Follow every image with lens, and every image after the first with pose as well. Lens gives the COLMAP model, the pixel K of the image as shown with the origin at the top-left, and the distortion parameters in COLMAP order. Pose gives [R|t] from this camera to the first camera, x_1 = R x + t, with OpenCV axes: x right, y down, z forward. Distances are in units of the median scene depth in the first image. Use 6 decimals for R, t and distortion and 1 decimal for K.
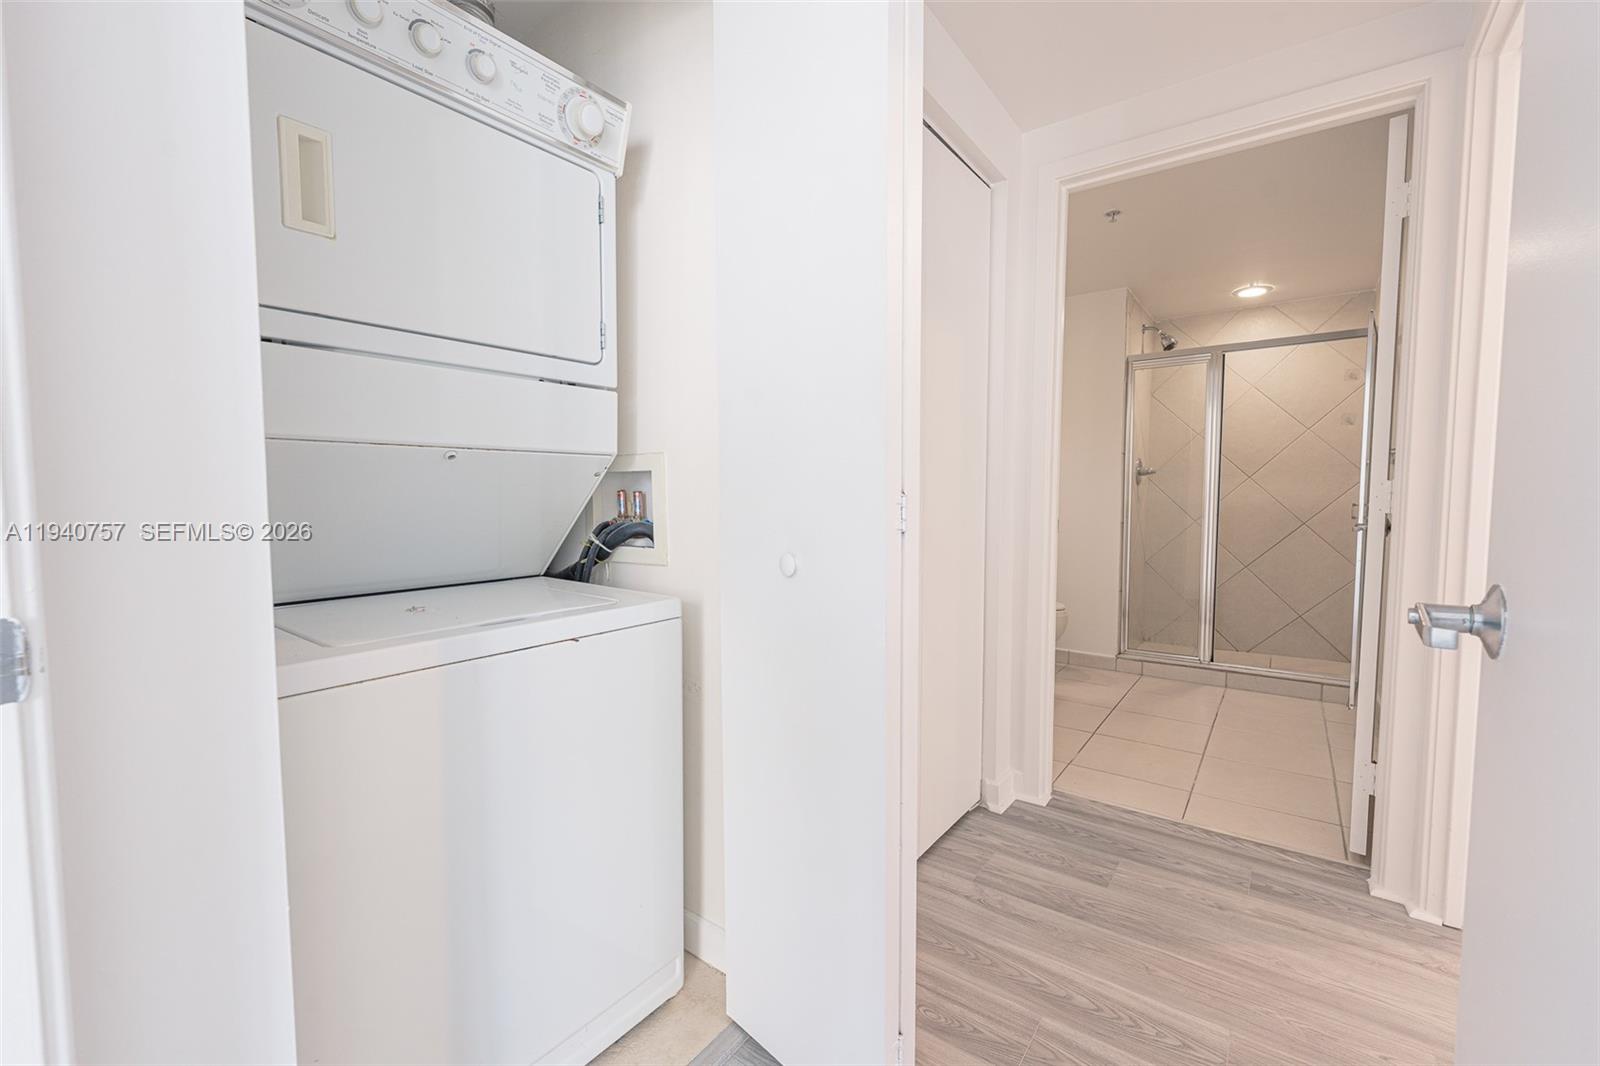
lens RADIAL K [[658.0, 0, 799.1], [0, 658.0, 531.0], [0, 0, 1]] dist [0.000547, -0.000623]
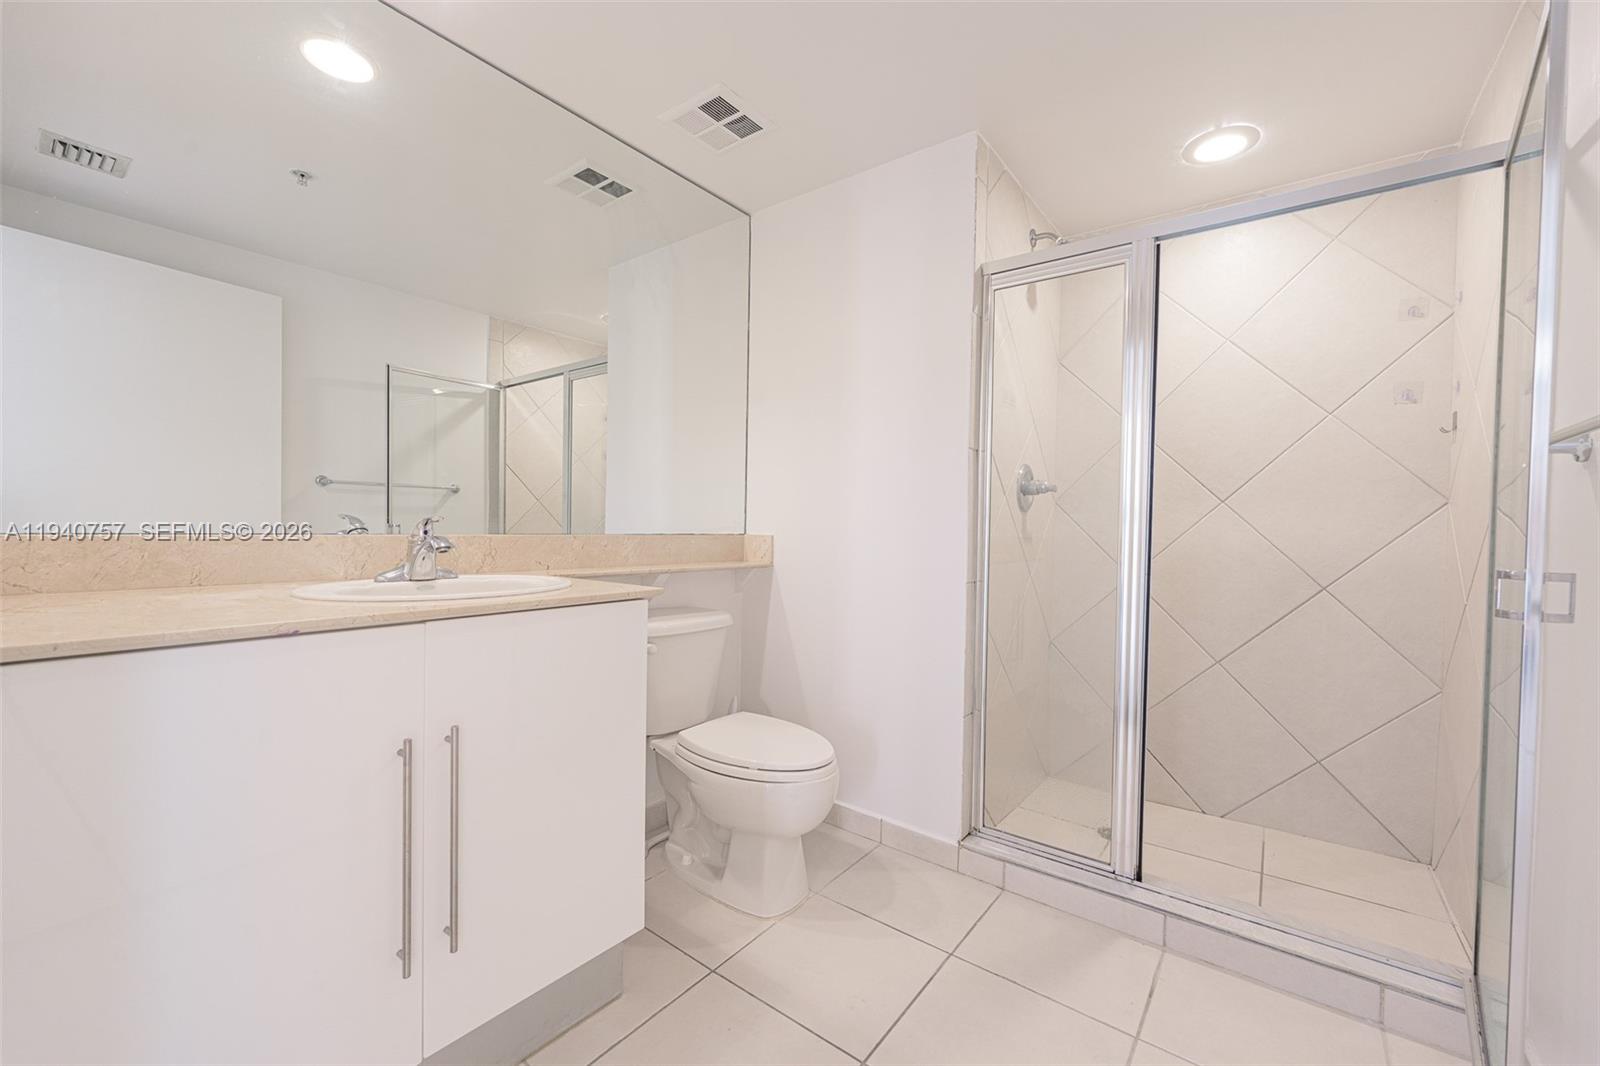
lens RADIAL K [[658.0, 0, 790.8], [0, 658.0, 530.9], [0, 0, 1]] dist [0.000547, -0.000623]
pose [[0.999818, 0.013846, -0.013122, 0.344548], [-0.014287, 0.999314, -0.034178, -0.033173], [0.012640, 0.034359, 0.999330, 0.465310]]
